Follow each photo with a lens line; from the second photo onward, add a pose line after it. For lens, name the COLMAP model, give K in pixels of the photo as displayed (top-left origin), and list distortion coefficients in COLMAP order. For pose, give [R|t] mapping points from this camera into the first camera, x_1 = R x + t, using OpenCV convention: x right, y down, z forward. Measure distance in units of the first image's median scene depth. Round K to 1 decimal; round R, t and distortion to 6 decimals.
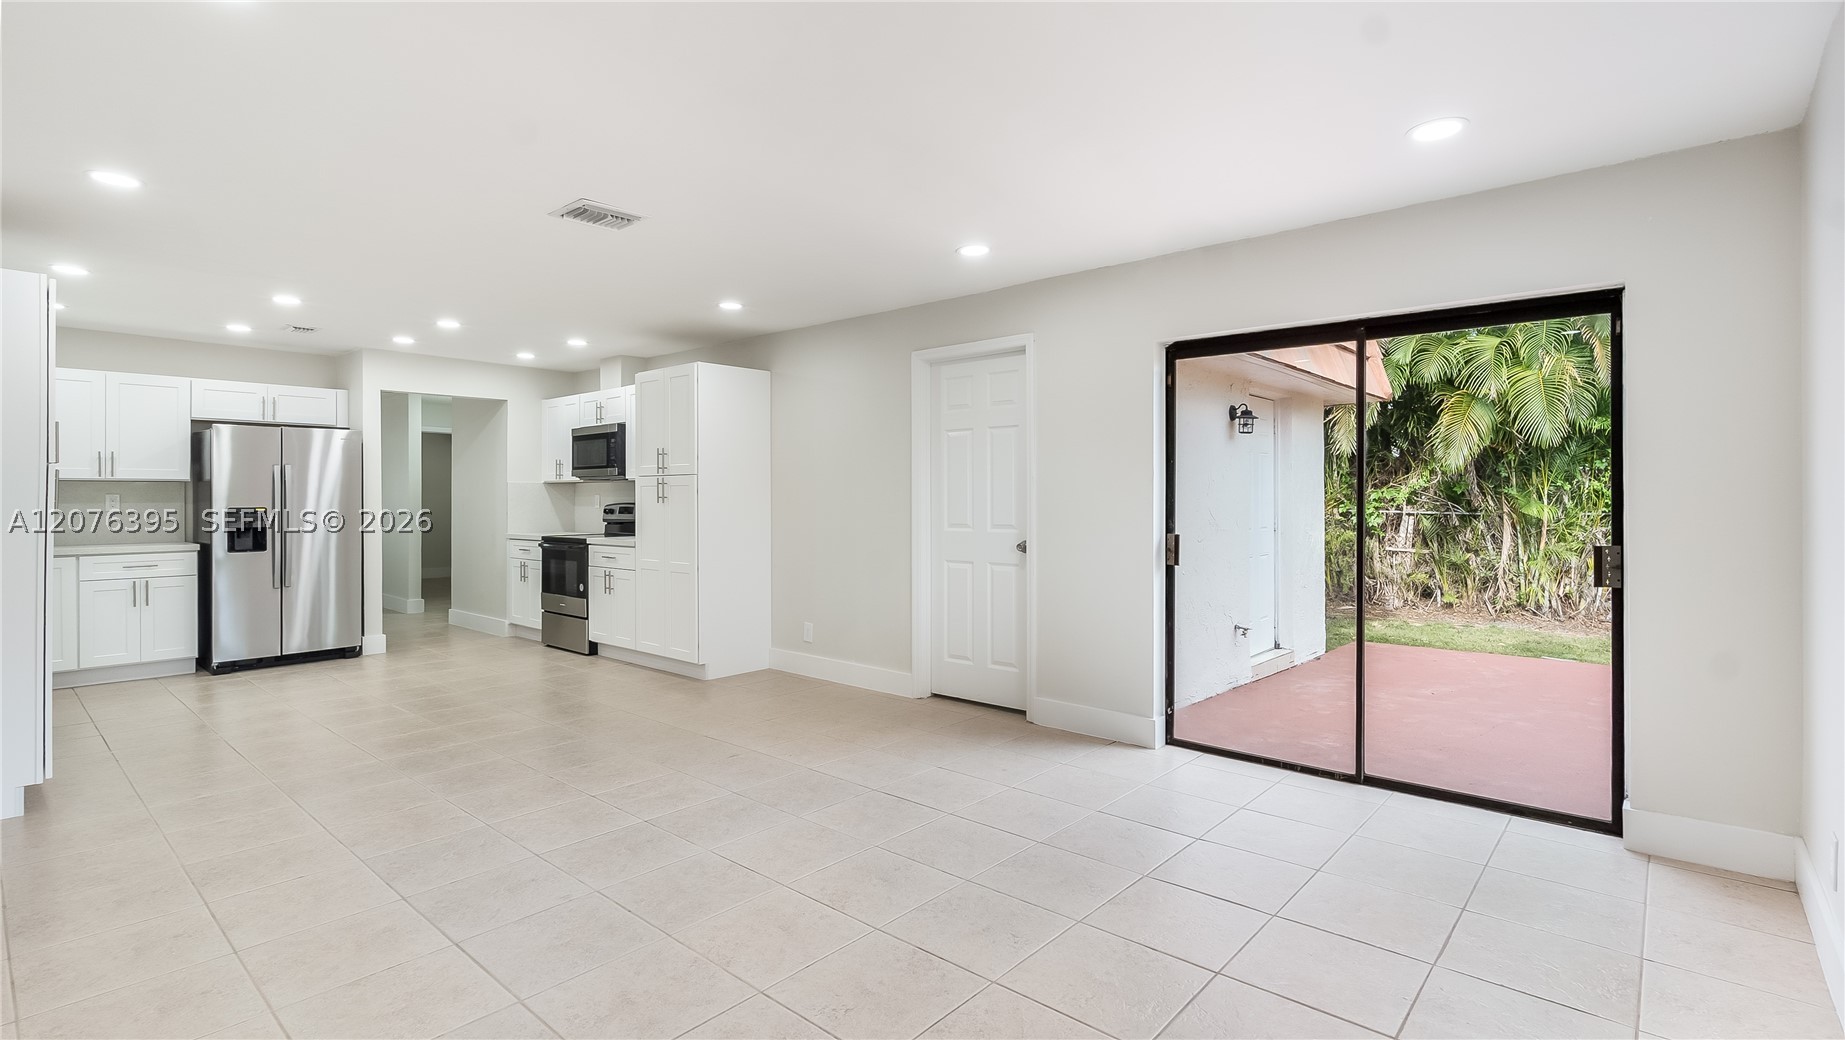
lens RADIAL K [[858.6, 0, 920.8], [0, 858.6, 495.0], [0, 0, 1]] dist [-0.002680, -0.000074]
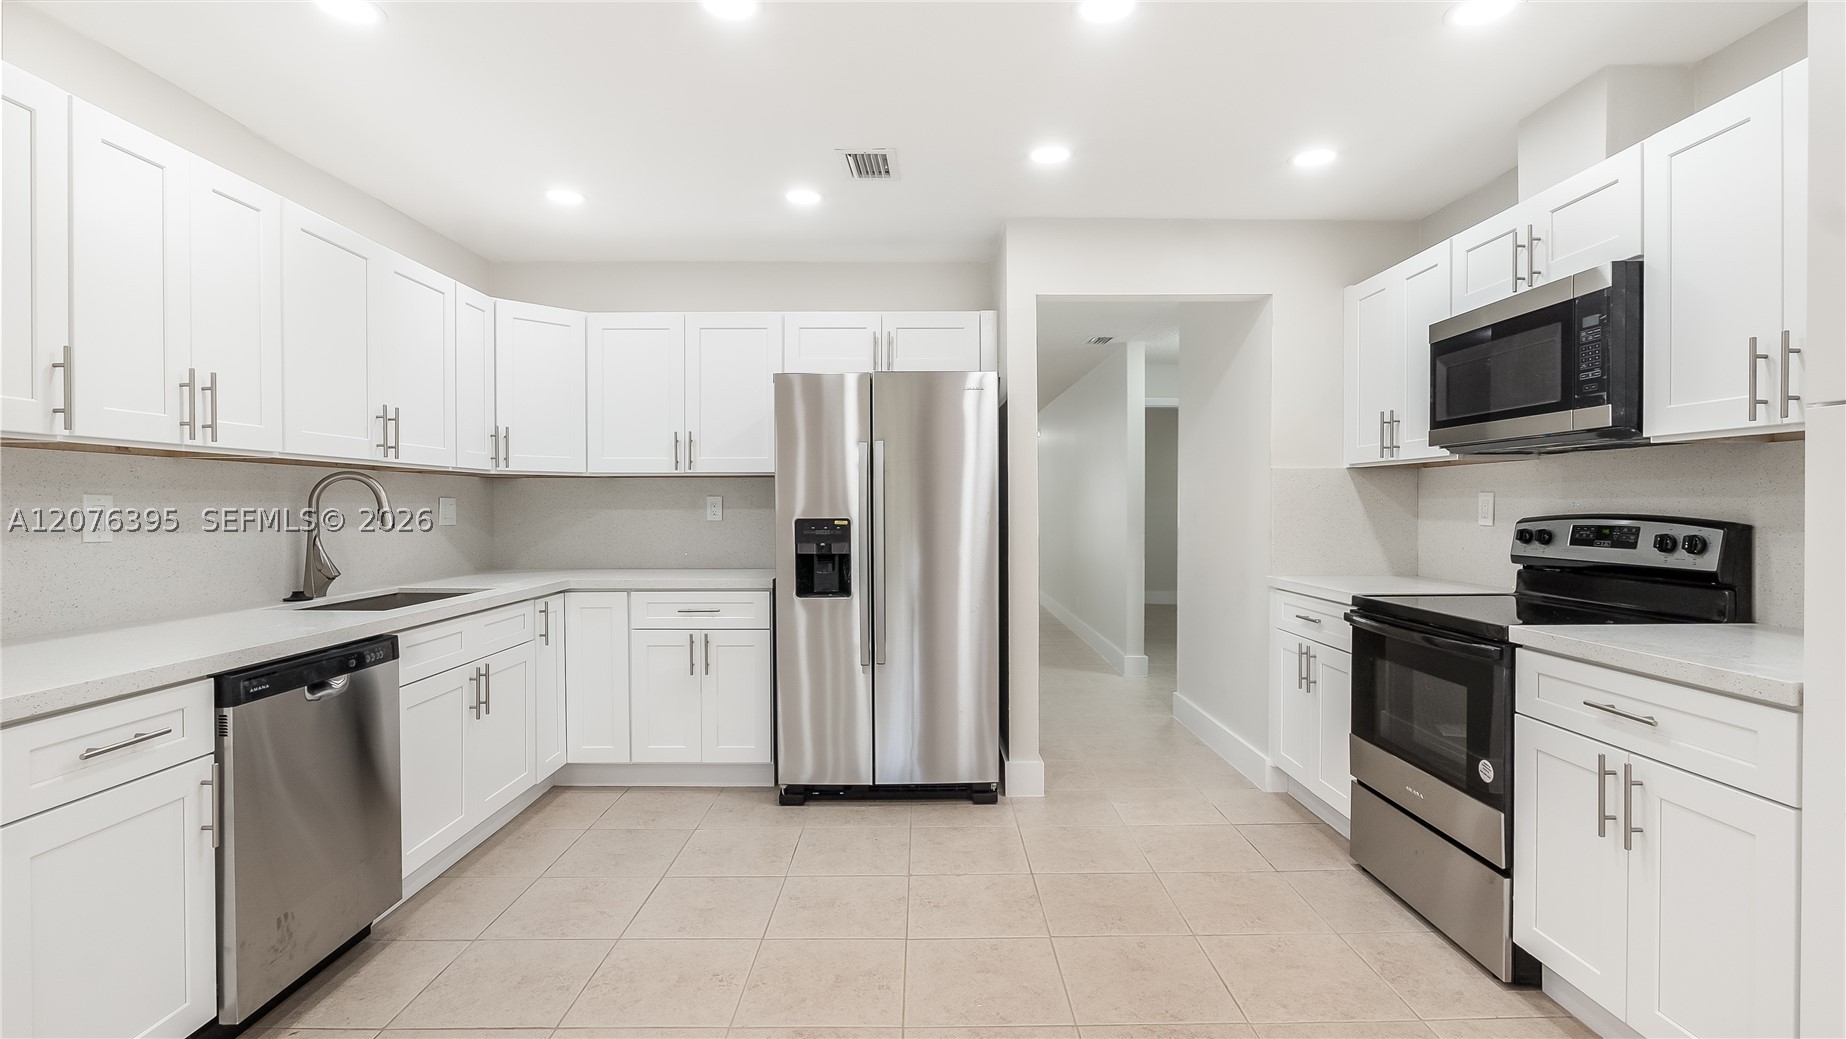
lens RADIAL K [[854.5, 0, 924.9], [0, 854.5, 512.8], [0, 0, 1]] dist [-0.003966, 0.000173]
pose [[0.671519, 0.008882, -0.740934, -0.290937], [0.003214, 0.999884, 0.014899, 0.002553], [0.740981, -0.012386, 0.671412, 0.604603]]
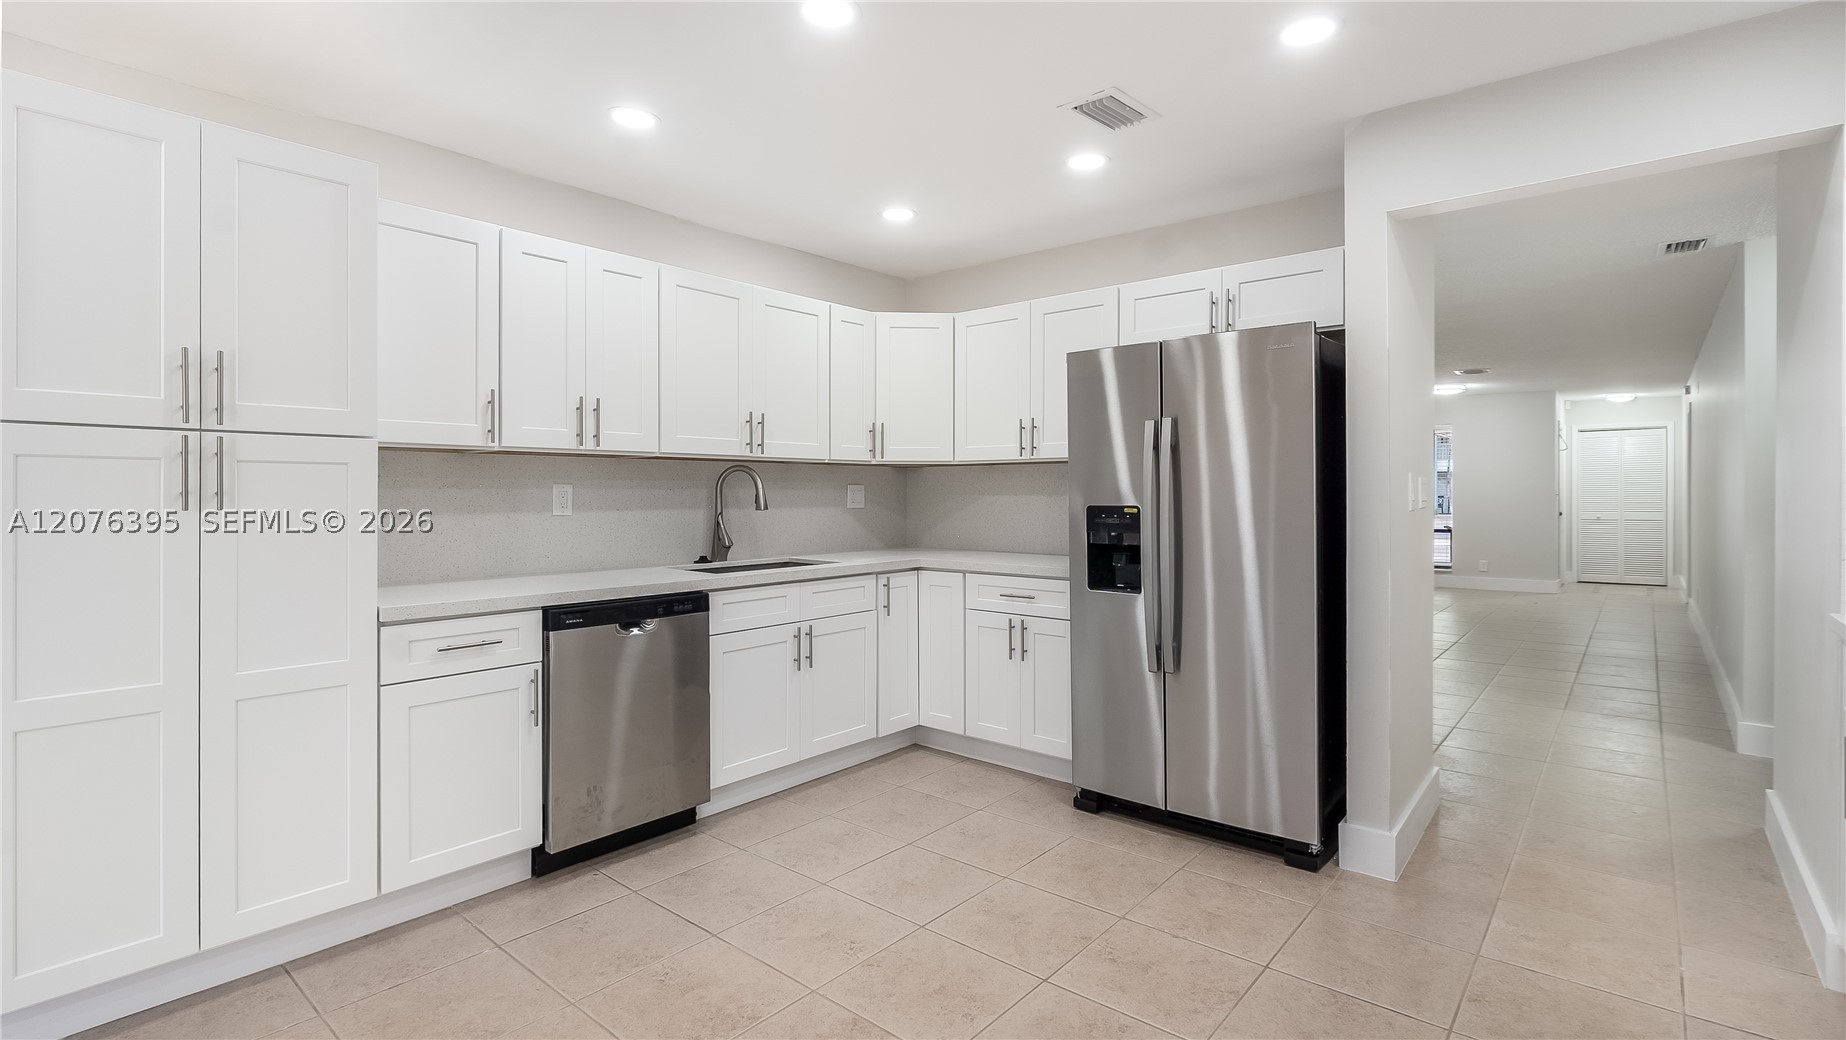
lens RADIAL K [[859.1, 0, 921.3], [0, 859.1, 495.0], [0, 0, 1]] dist [-0.002680, -0.000074]
pose [[0.025703, 0.006544, -0.999648, -0.242961], [0.005449, 0.999963, 0.006686, 0.003714], [0.999655, -0.005619, 0.025666, 0.784184]]
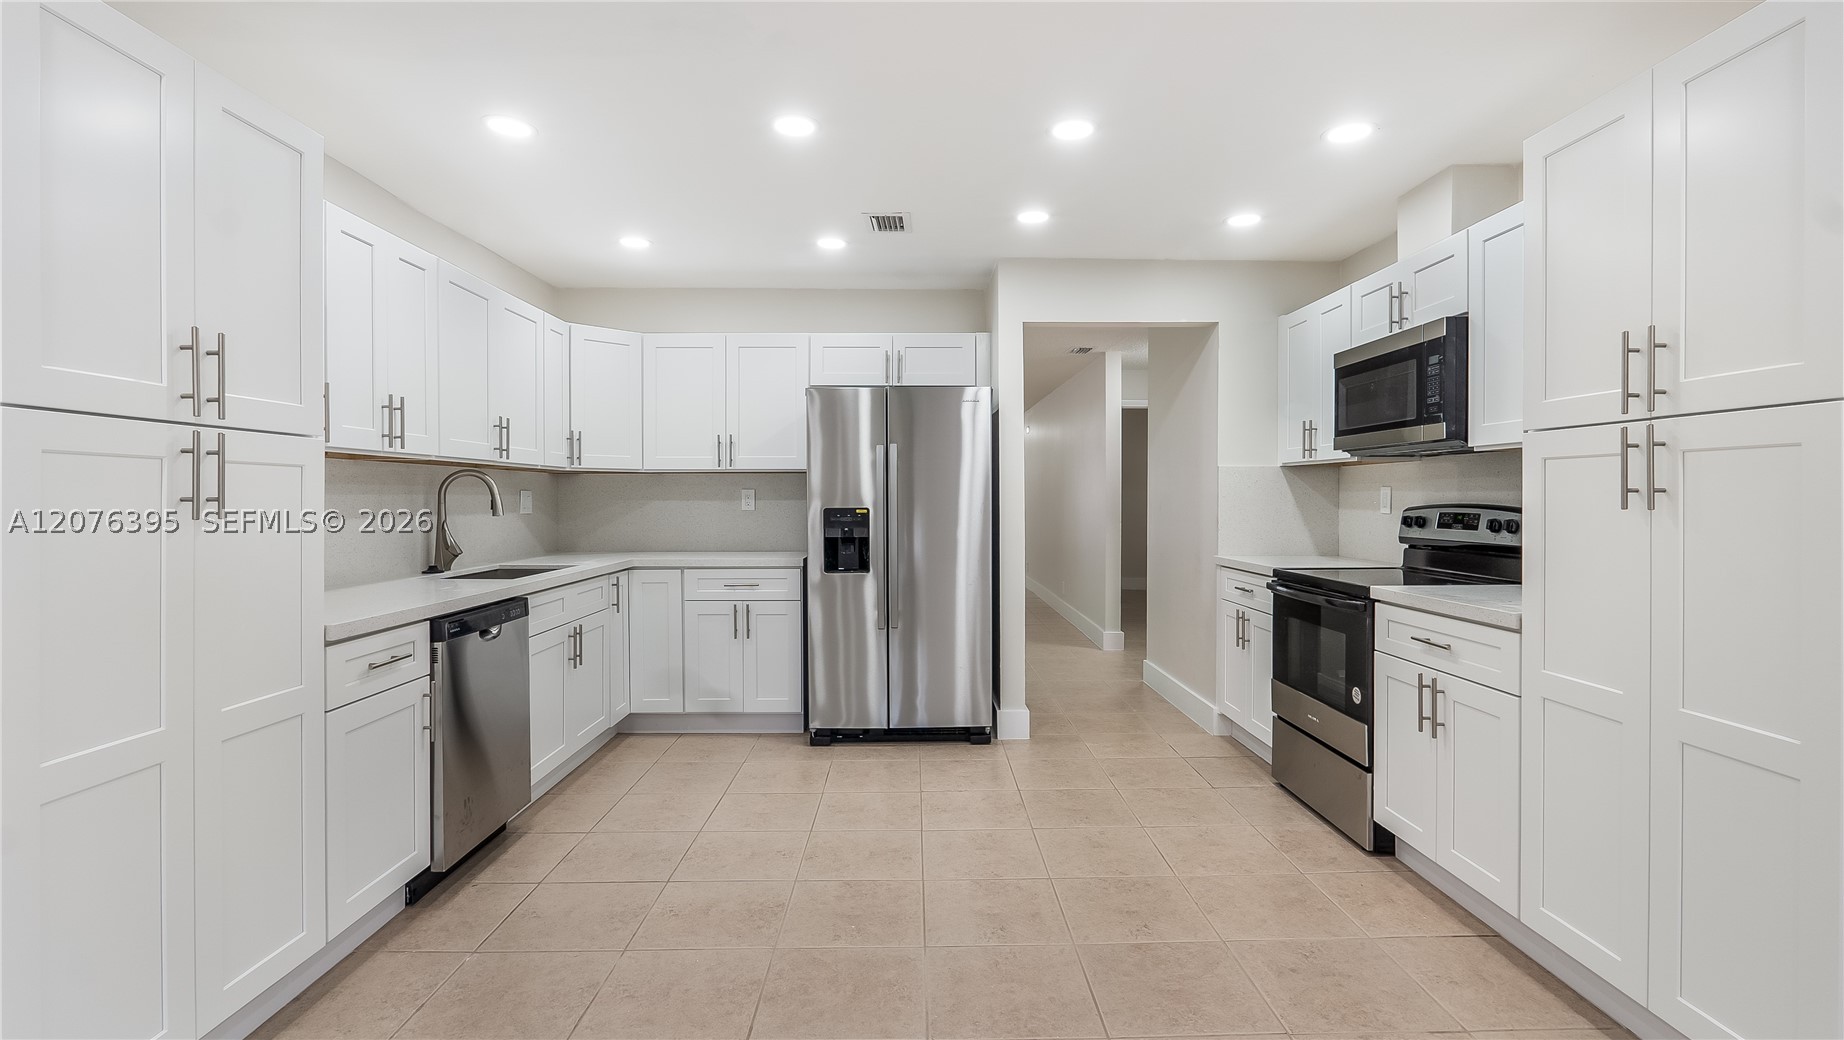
lens RADIAL K [[860.4, 0, 921.1], [0, 860.4, 503.8], [0, 0, 1]] dist [-0.004134, -0.000036]
pose [[0.677088, 0.008032, -0.735858, -0.216625], [0.002841, 0.999904, 0.013529, 0.002113], [0.735896, -0.011251, 0.677001, 0.521501]]
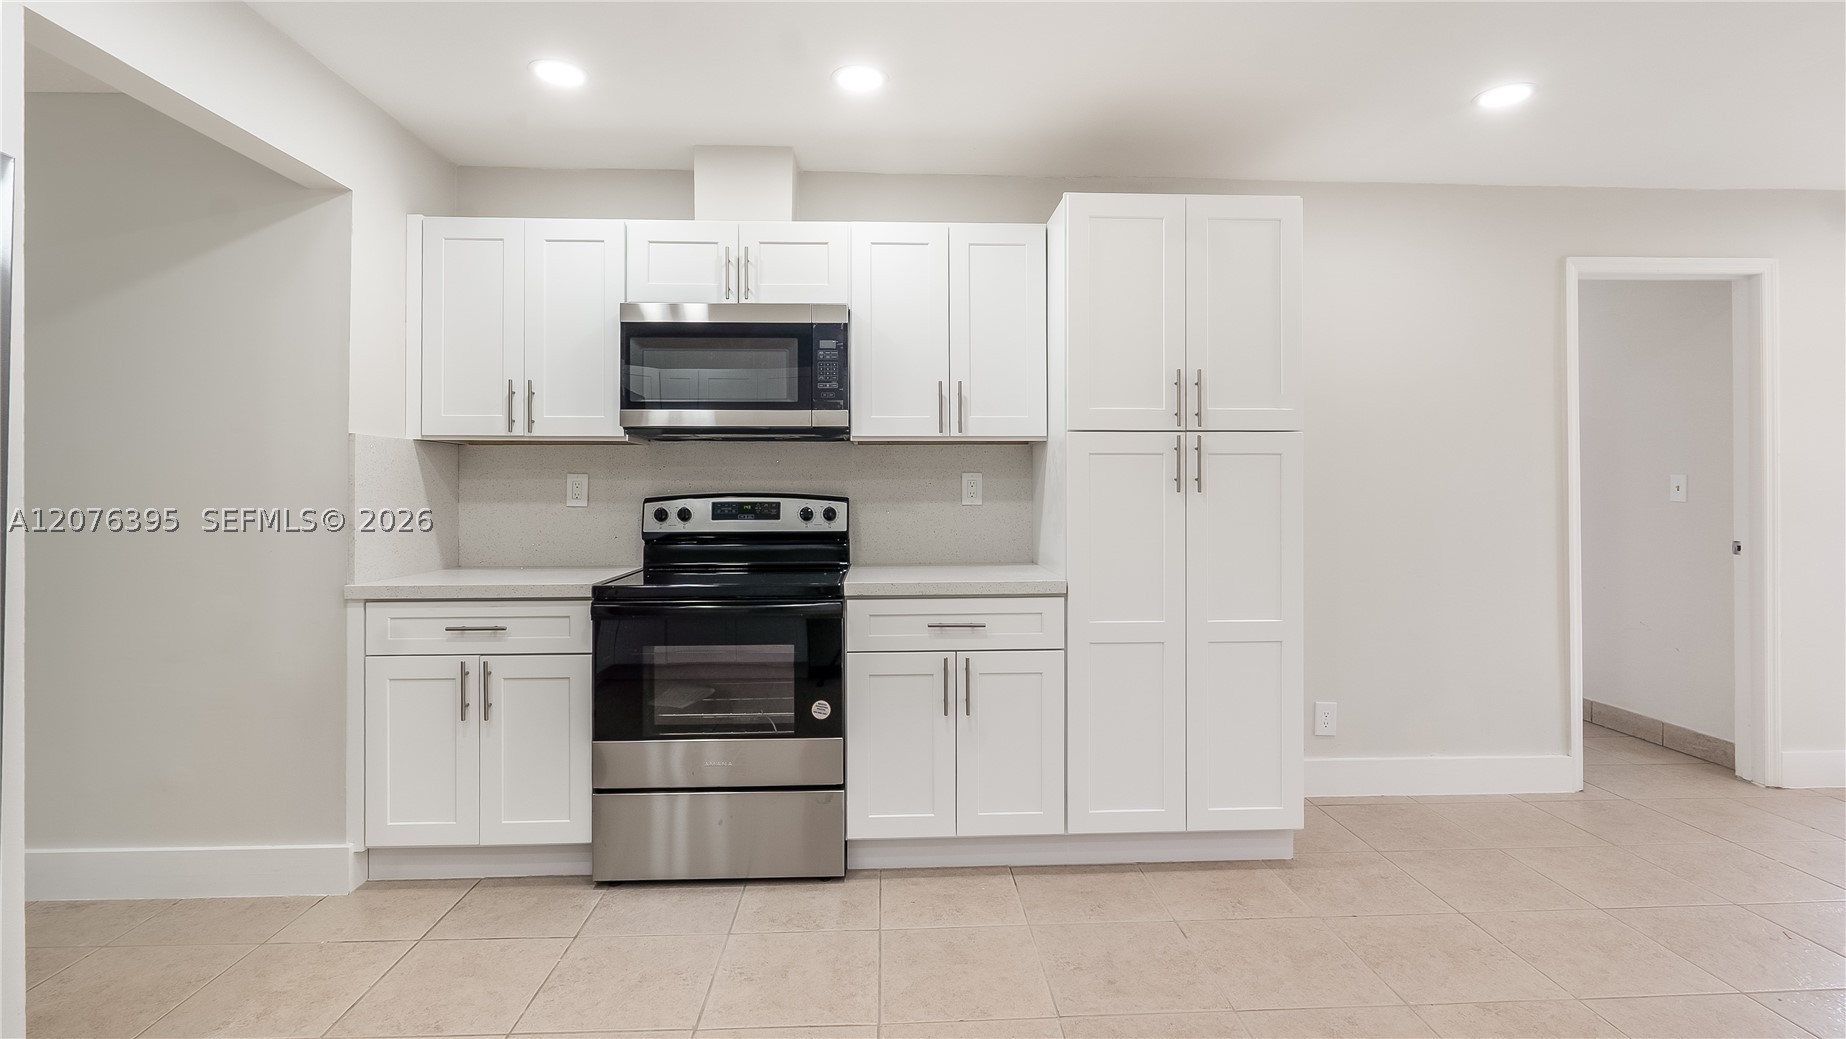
lens RADIAL K [[866.1, 0, 920.5], [0, 866.1, 487.6], [0, 0, 1]] dist [-0.001884, 0.000229]
pose [[0.713382, 0.001899, 0.700773, -0.625209], [-0.002080, 0.999998, -0.000594, 0.006572], [-0.700772, -0.001034, 0.713384, 0.670101]]
